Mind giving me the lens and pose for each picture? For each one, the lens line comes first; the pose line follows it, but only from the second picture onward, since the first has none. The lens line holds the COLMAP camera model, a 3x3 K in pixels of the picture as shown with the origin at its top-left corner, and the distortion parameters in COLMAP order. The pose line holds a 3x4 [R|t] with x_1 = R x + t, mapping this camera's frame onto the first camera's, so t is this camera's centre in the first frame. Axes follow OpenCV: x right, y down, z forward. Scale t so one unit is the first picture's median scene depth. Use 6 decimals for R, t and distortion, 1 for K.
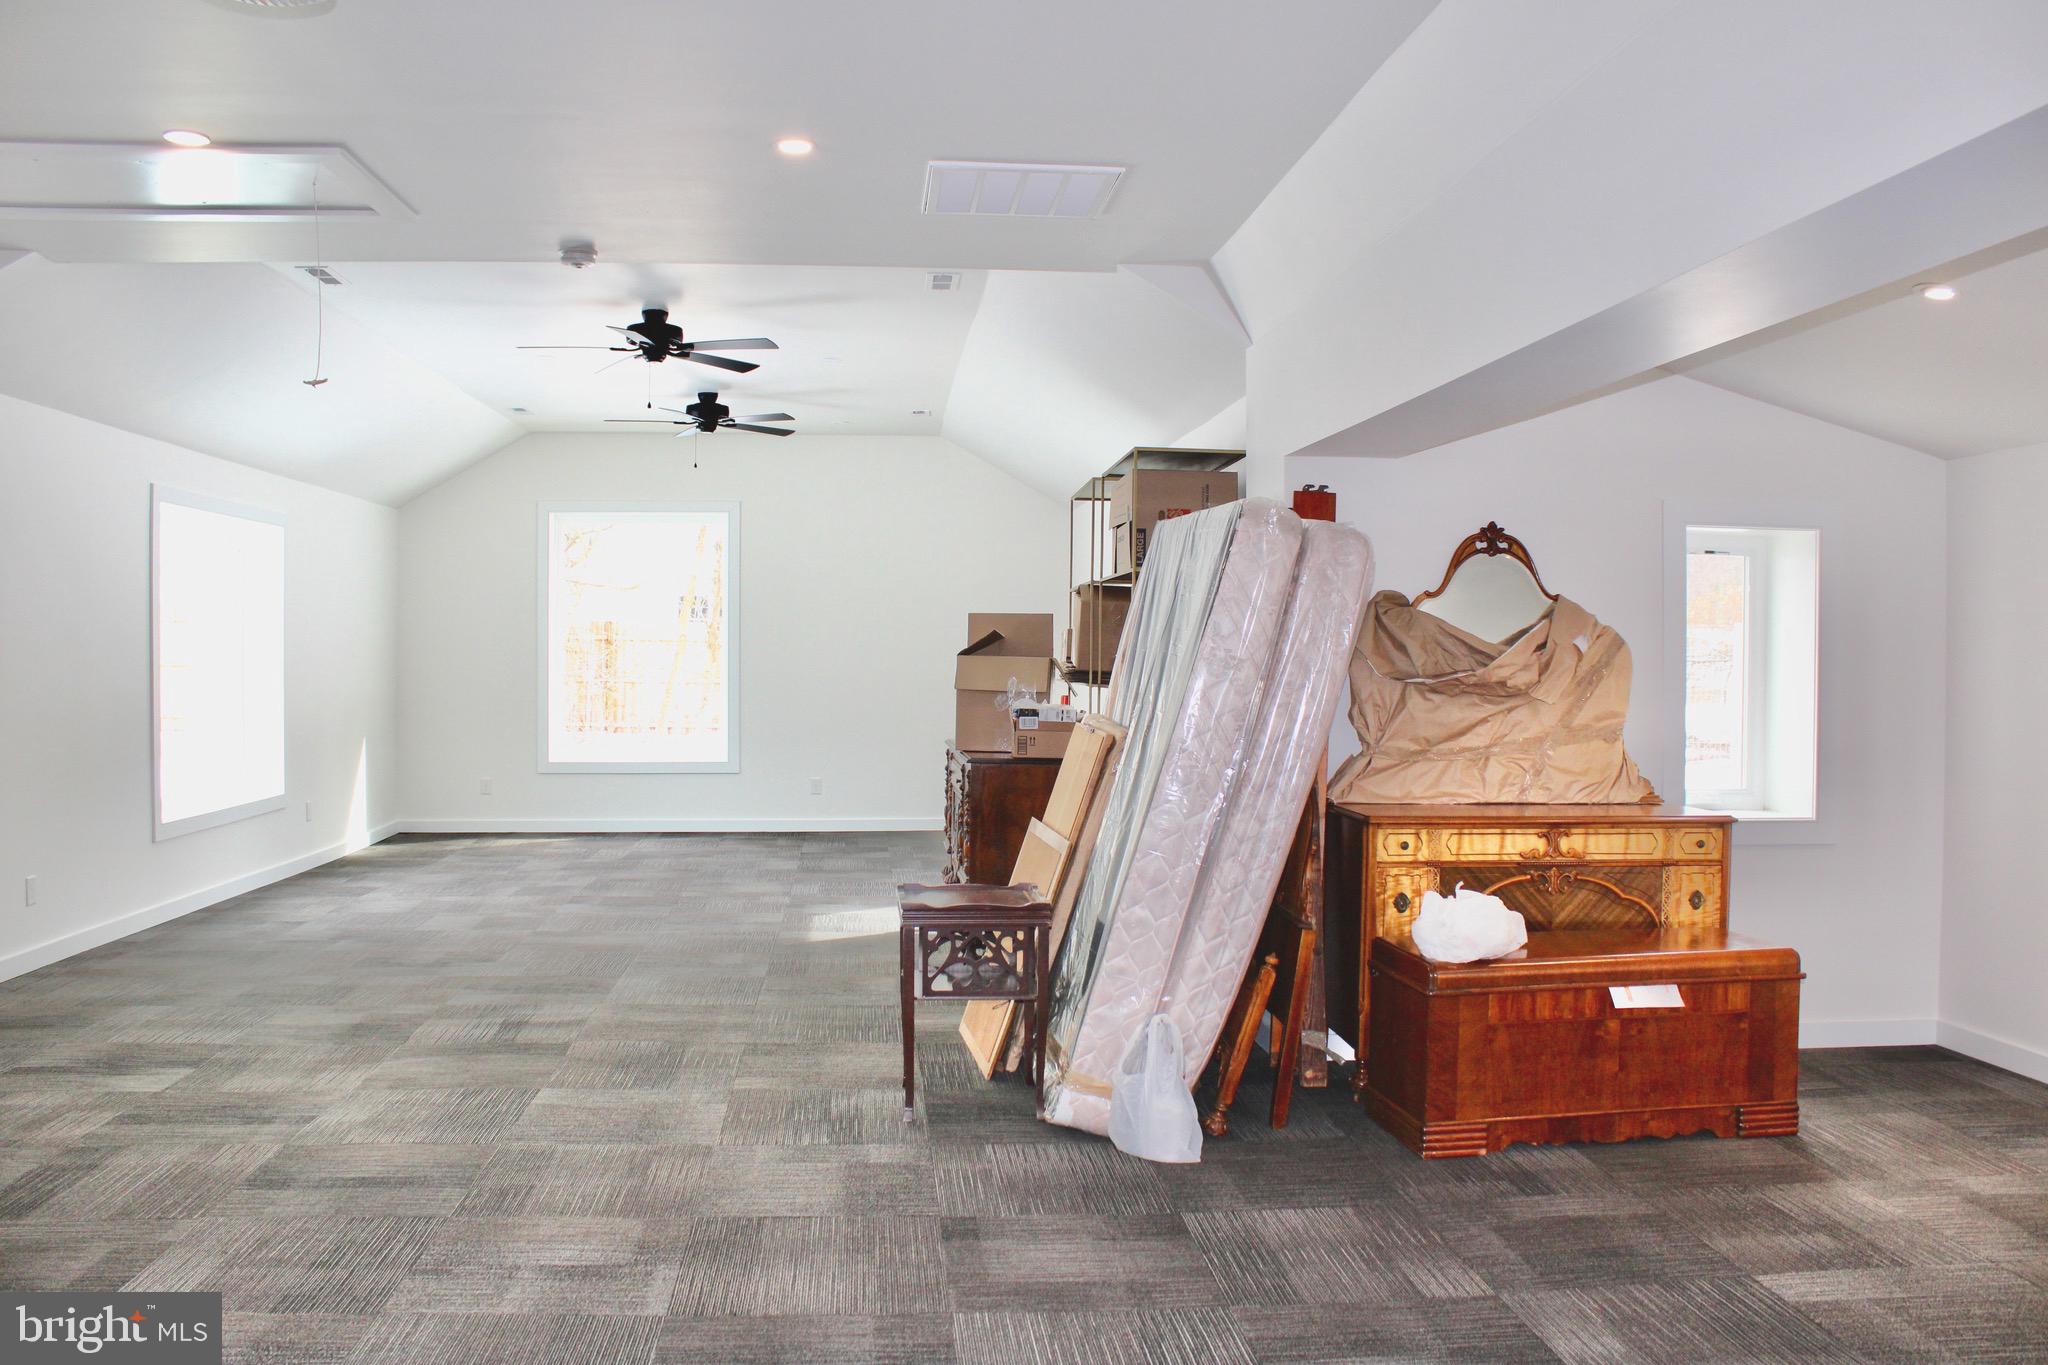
lens RADIAL K [[1699.5, 0, 1024.0], [0, 1699.5, 682.5], [0, 0, 1]] dist [-0.168358, 0.146505]
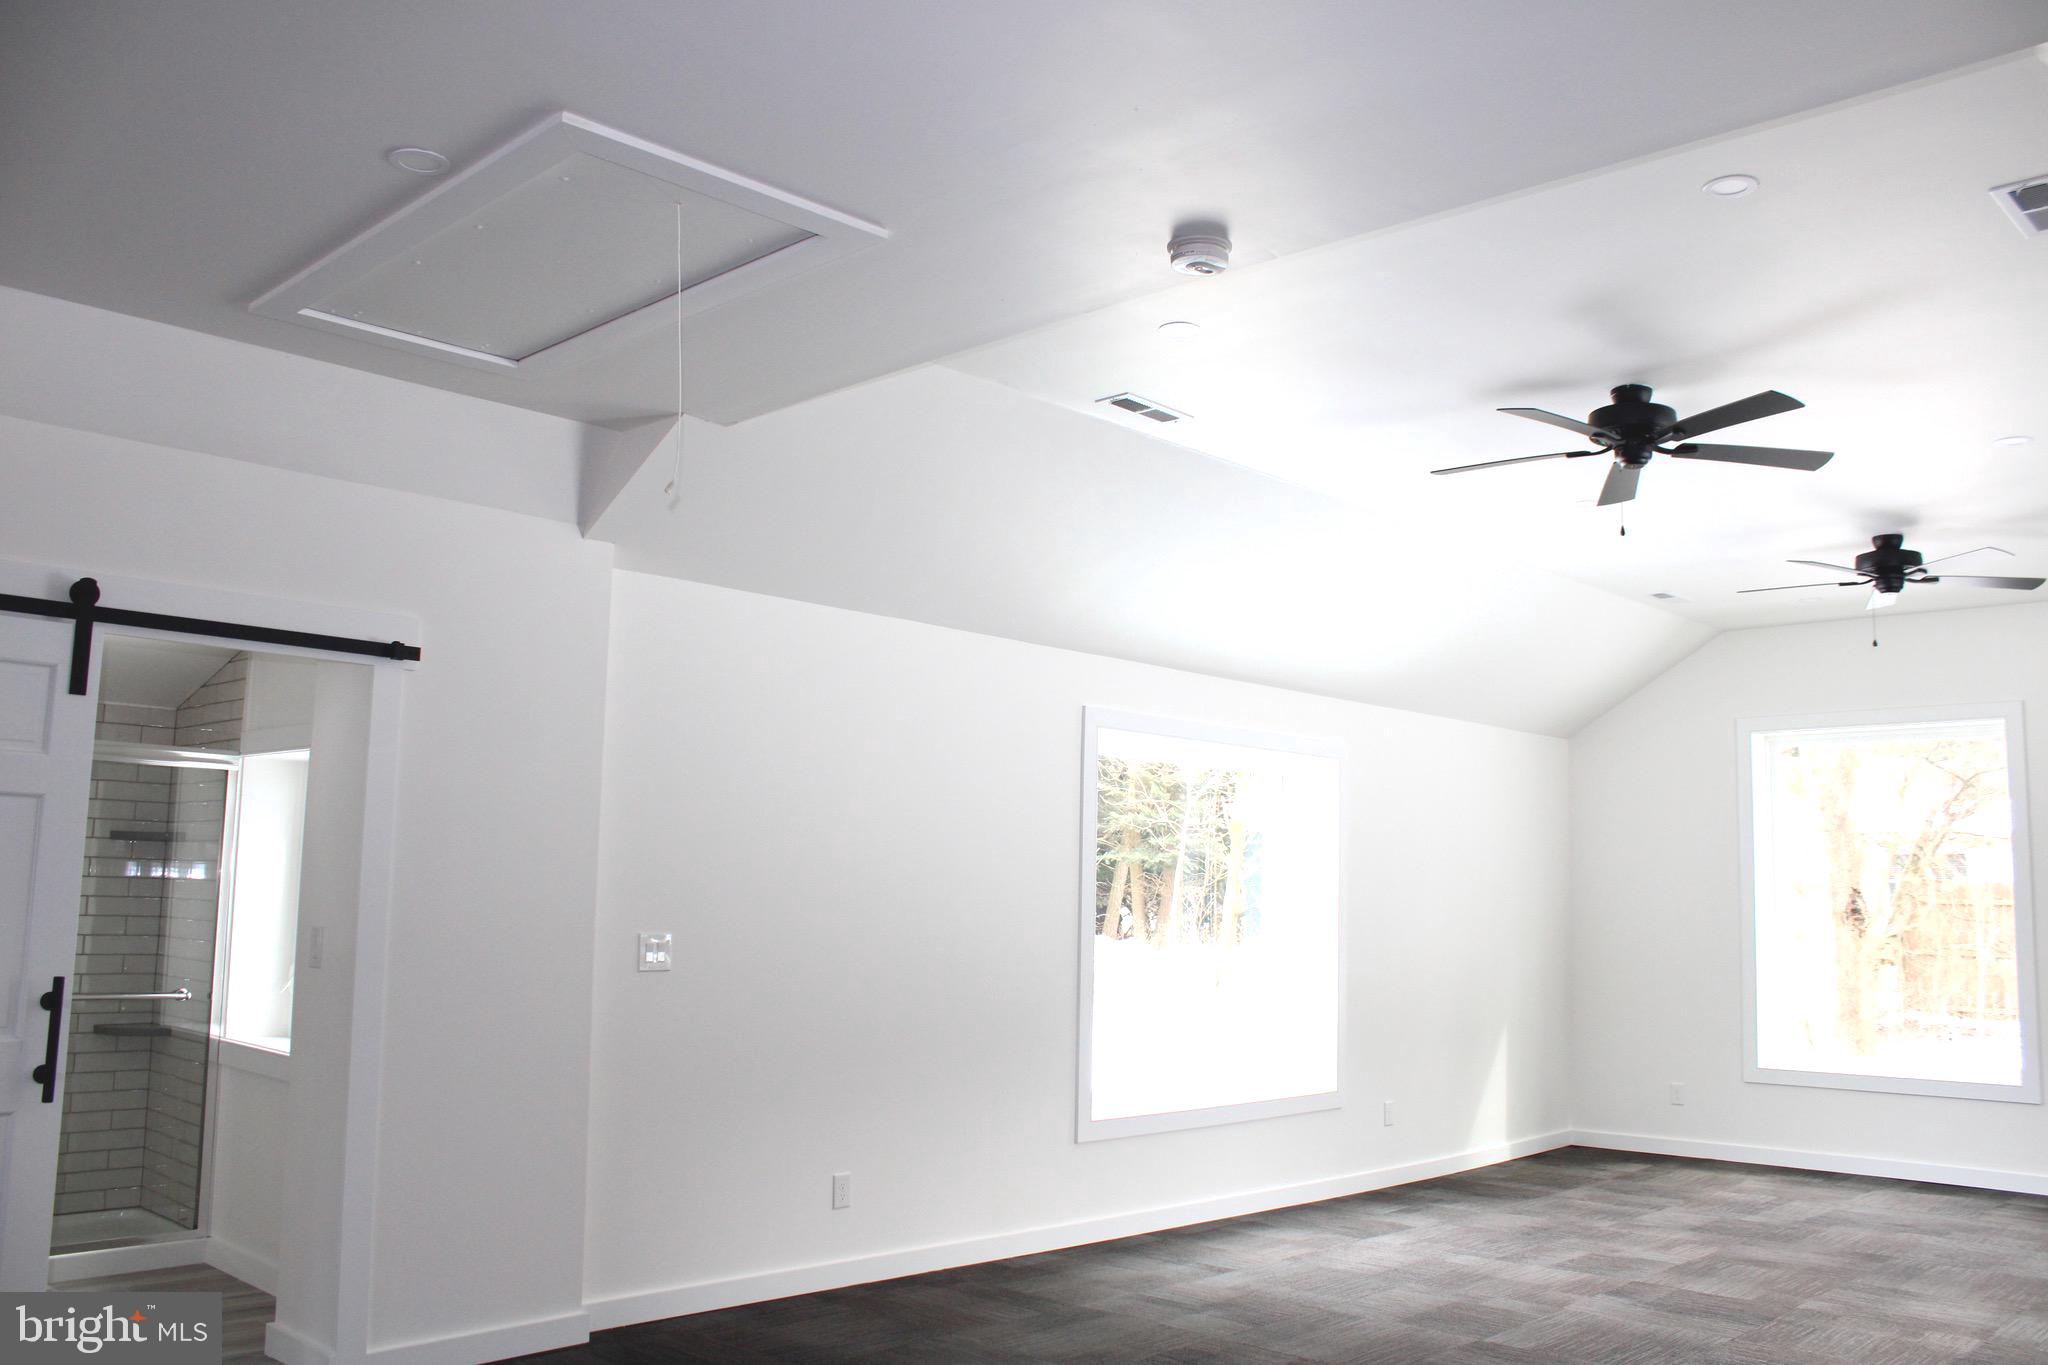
lens RADIAL K [[1699.5, 0, 1024.0], [0, 1699.5, 682.5], [0, 0, 1]] dist [-0.168358, 0.146505]
pose [[0.652277, -0.084805, -0.753221, 0.075664], [-0.036893, 0.988991, -0.143299, -0.005661], [0.757082, 0.121260, 0.641968, 0.309019]]
